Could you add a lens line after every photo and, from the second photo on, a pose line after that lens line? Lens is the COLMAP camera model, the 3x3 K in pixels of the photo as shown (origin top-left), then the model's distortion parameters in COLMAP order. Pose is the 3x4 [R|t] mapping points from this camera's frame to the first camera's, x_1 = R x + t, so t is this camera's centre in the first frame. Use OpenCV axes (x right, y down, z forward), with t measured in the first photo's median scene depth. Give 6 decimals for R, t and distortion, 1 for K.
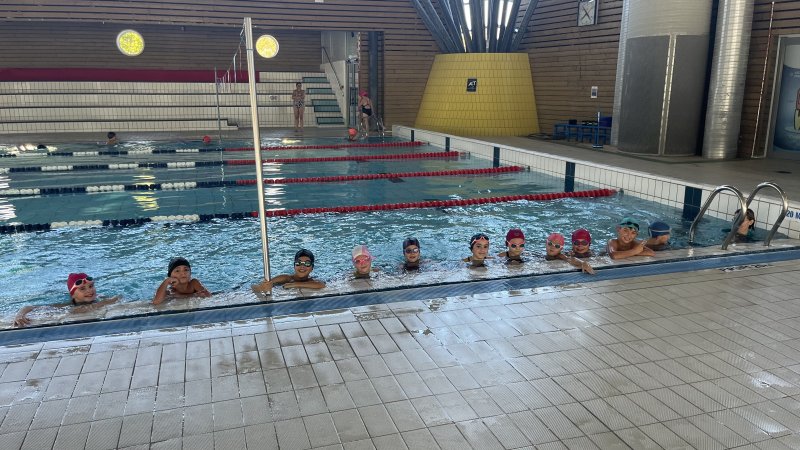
lens RADIAL K [[612.6, 0, 400.0], [0, 612.6, 225.0], [0, 0, 1]] dist [0.065404, -0.080082]
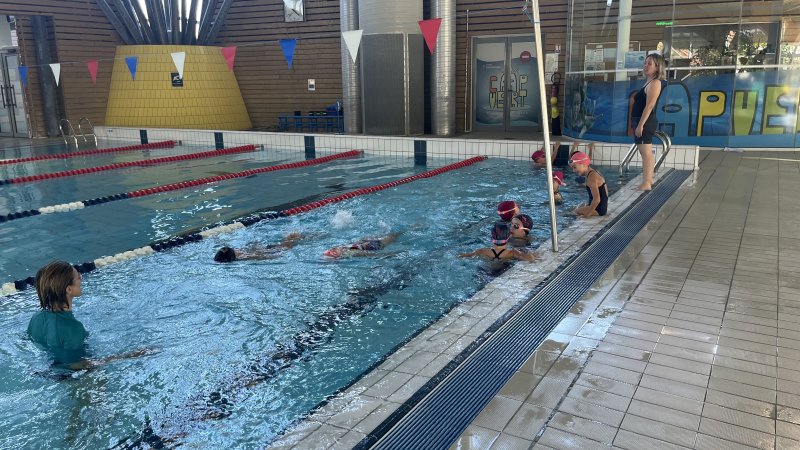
lens RADIAL K [[612.6, 0, 400.0], [0, 612.6, 225.0], [0, 0, 1]] dist [0.065404, -0.080082]
pose [[0.752275, -0.163958, 0.638123, -0.277256], [0.165399, 0.984521, 0.057974, -0.010998], [-0.637751, 0.061932, 0.767749, 0.089969]]
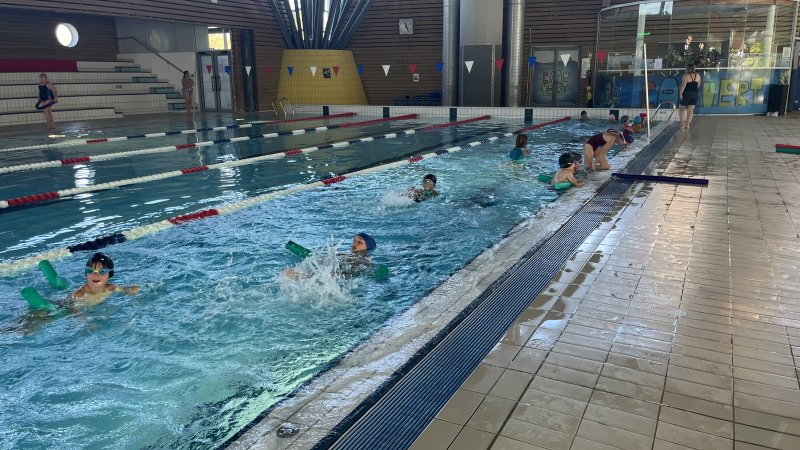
lens RADIAL K [[612.6, 0, 400.0], [0, 612.6, 225.0], [0, 0, 1]] dist [0.065404, -0.080082]
pose [[0.710737, -0.172136, 0.682071, -0.794433], [0.165810, 0.983273, 0.075373, 0.026026], [-0.683637, 0.059524, 0.727391, -0.076009]]
